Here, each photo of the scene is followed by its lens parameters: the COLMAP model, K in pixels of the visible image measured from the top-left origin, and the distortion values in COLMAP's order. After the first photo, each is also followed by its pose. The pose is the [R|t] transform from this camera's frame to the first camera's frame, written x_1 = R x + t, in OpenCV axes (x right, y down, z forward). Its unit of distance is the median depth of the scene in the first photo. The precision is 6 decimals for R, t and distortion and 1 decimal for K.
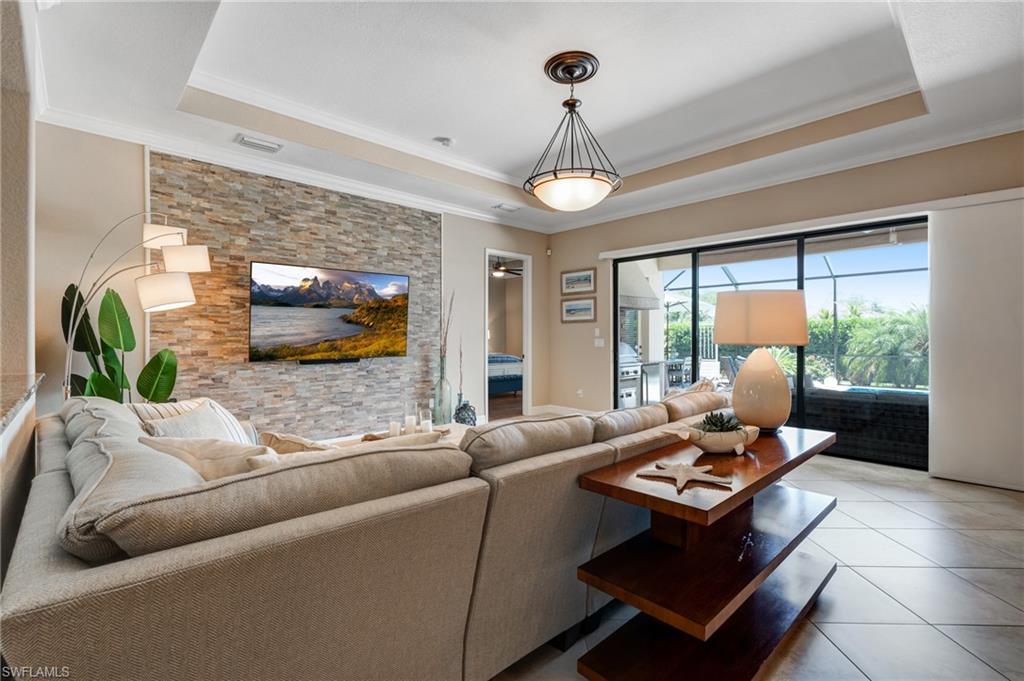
lens RADIAL K [[461.1, 0, 502.9], [0, 461.1, 339.2], [0, 0, 1]] dist [-0.009259, 0.001844]
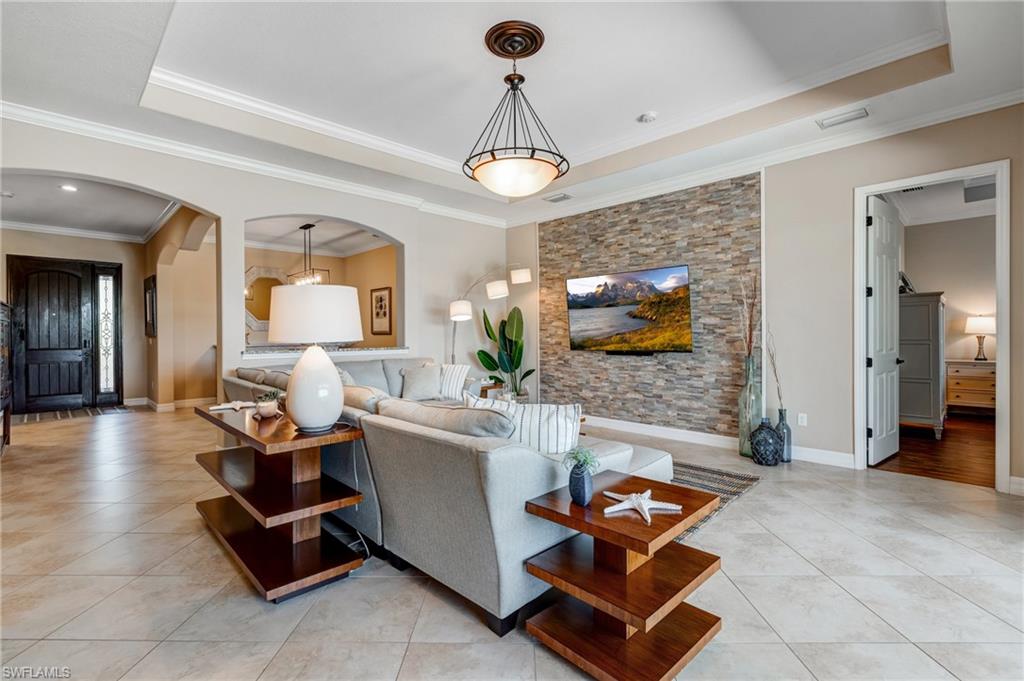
lens RADIAL K [[461.1, 0, 511.6], [0, 461.1, 336.0], [0, 0, 1]] dist [-0.009259, 0.001844]
pose [[0.023194, 0.005077, -0.999718, 0.742583], [-0.002155, 0.999985, 0.005028, 0.000181], [0.999729, 0.002037, 0.023205, 0.673248]]
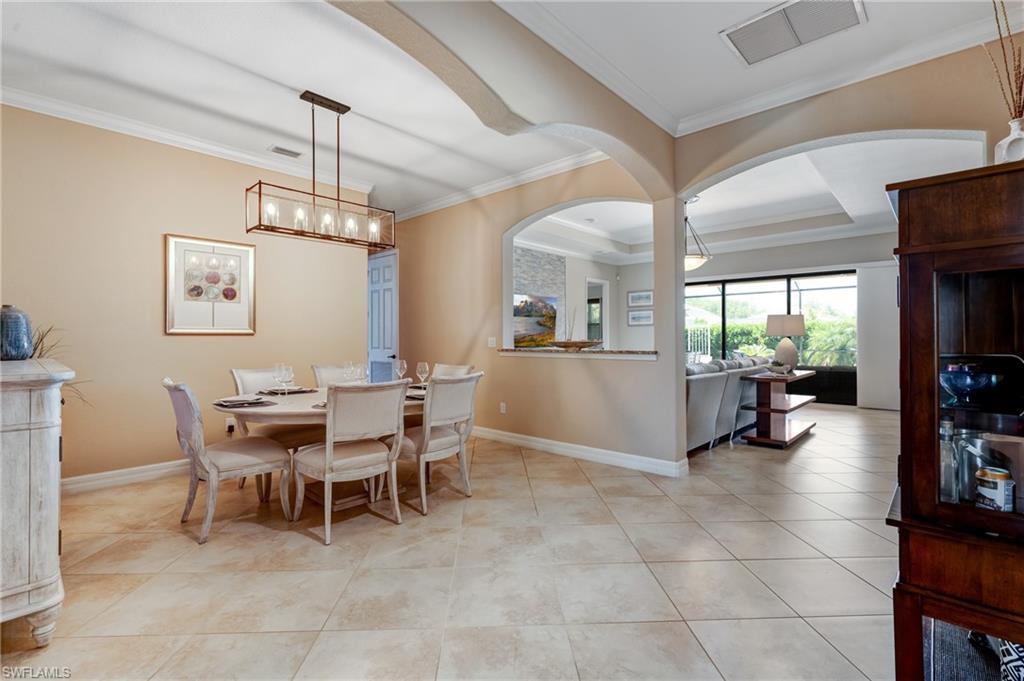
lens RADIAL K [[461.1, 0, 504.5], [0, 461.1, 337.3], [0, 0, 1]] dist [-0.009259, 0.001844]
pose [[0.997820, -0.001169, 0.065991, -0.560923], [0.001688, 0.999968, -0.007808, 0.018138], [-0.065980, 0.007903, 0.997790, -0.691433]]
